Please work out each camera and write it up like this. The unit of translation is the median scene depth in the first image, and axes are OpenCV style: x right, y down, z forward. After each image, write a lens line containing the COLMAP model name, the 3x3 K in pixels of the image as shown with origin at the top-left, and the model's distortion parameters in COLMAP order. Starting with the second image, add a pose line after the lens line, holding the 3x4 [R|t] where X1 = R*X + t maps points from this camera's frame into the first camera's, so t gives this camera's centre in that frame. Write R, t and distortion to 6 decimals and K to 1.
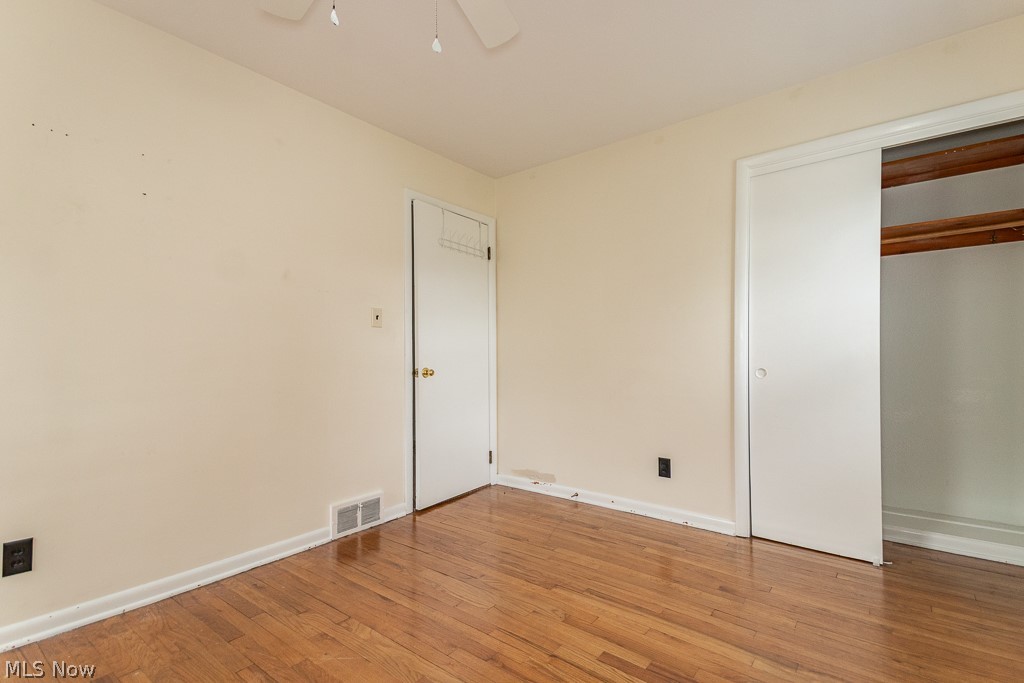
lens RADIAL K [[468.6, 0, 511.3], [0, 468.6, 346.7], [0, 0, 1]] dist [0.052617, -0.017091]
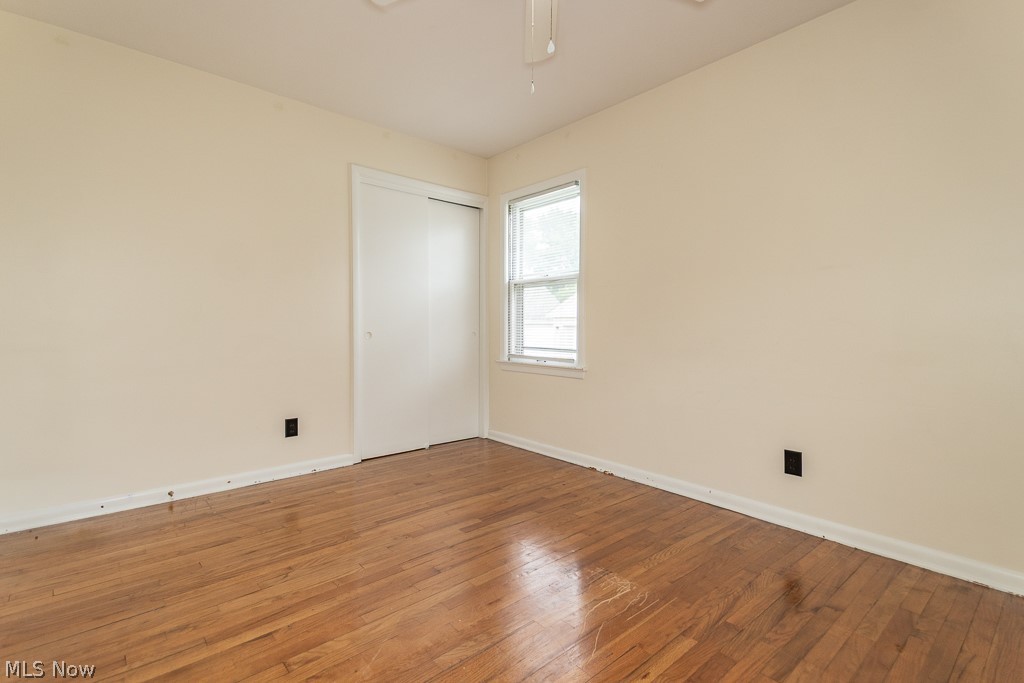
lens RADIAL K [[468.6, 0, 517.5], [0, 468.6, 338.5], [0, 0, 1]] dist [0.052617, -0.017091]
pose [[0.178953, -0.016270, 0.983723, -0.758725], [-0.029540, 0.999324, 0.021902, 0.022645], [-0.983414, -0.032978, 0.178351, 0.392741]]
